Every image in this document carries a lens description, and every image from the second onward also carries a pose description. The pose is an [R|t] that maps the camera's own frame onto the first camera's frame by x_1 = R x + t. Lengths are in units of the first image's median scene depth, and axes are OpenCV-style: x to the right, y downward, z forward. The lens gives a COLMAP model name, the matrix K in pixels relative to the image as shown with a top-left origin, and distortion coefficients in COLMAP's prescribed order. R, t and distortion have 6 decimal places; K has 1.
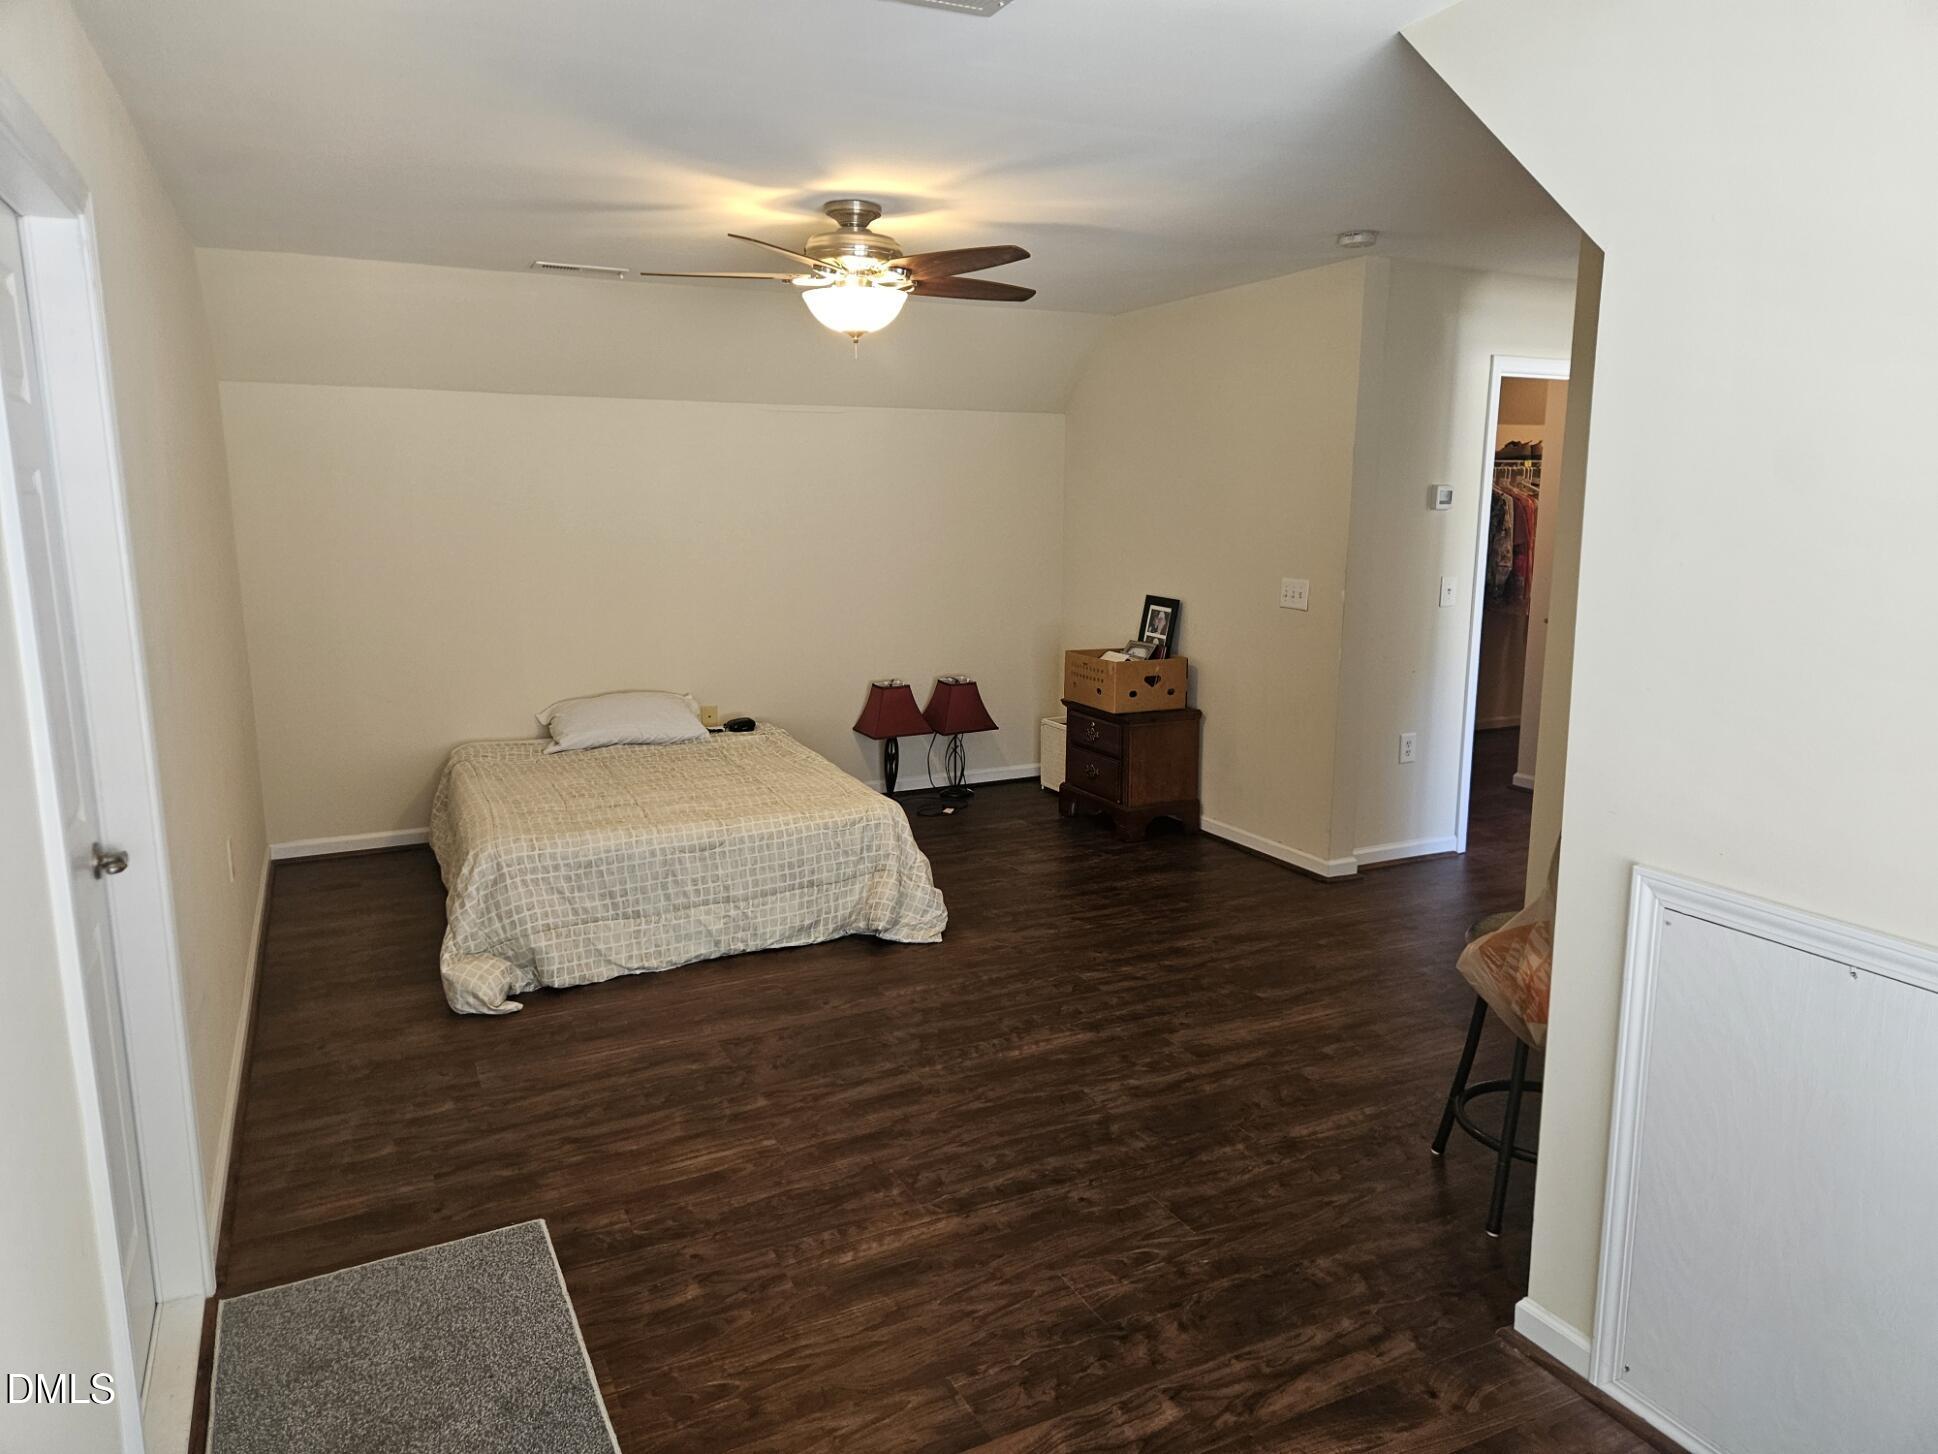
lens RADIAL K [[1259.5, 0, 969.0], [0, 1259.5, 727.0], [0, 0, 1]] dist [-0.000088, -0.000087]
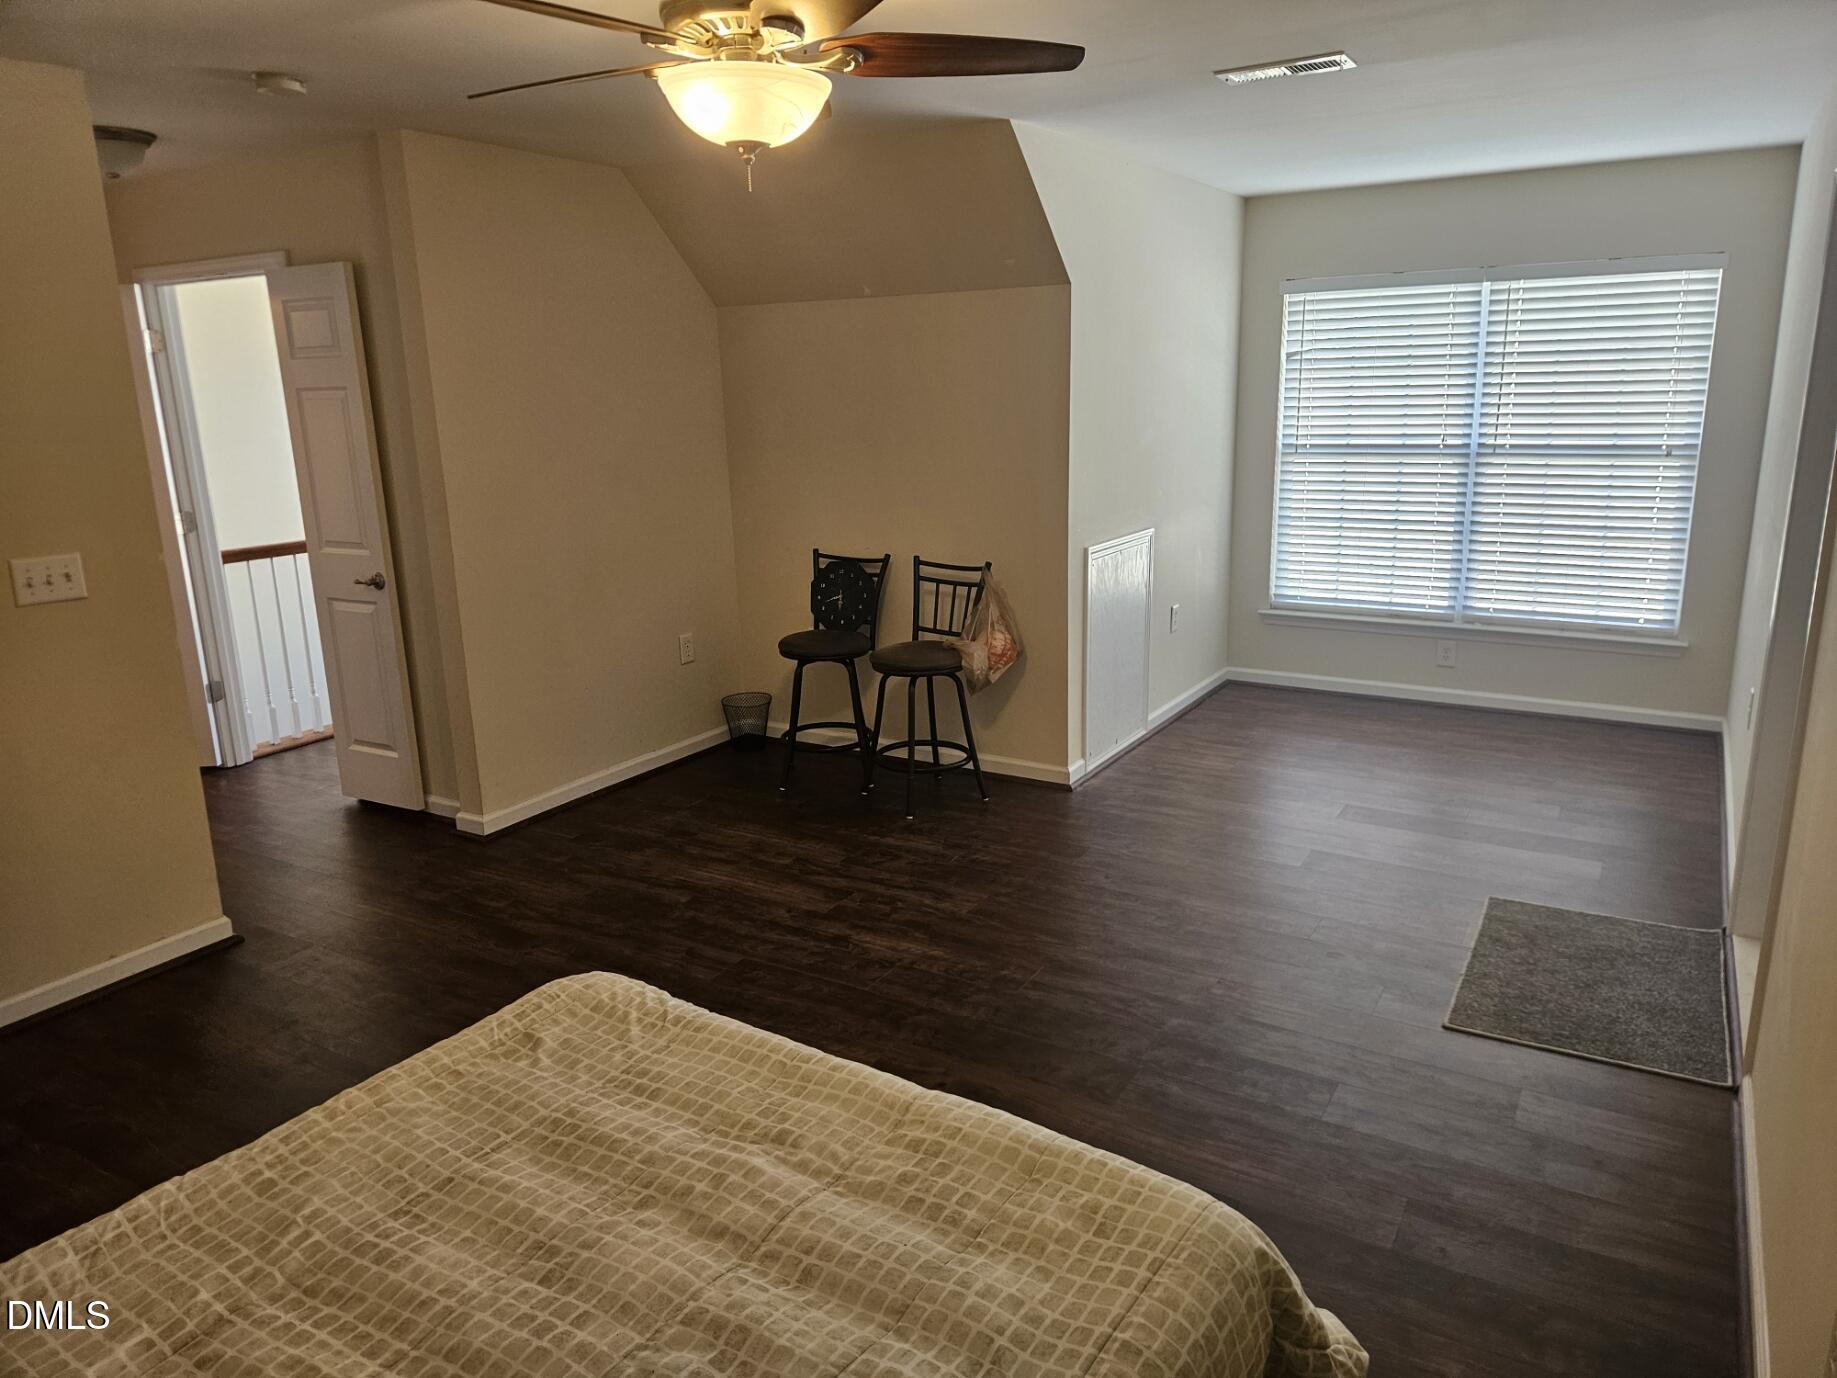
lens RADIAL K [[1254.8, 0, 918.5], [0, 1254.8, 689.0], [0, 0, 1]] dist [0.003410, 0.000868]
pose [[-0.535310, -0.195600, 0.821696, -0.714123], [0.179585, 0.924219, 0.336998, -0.268508], [-0.825344, 0.327962, -0.459617, 1.348487]]
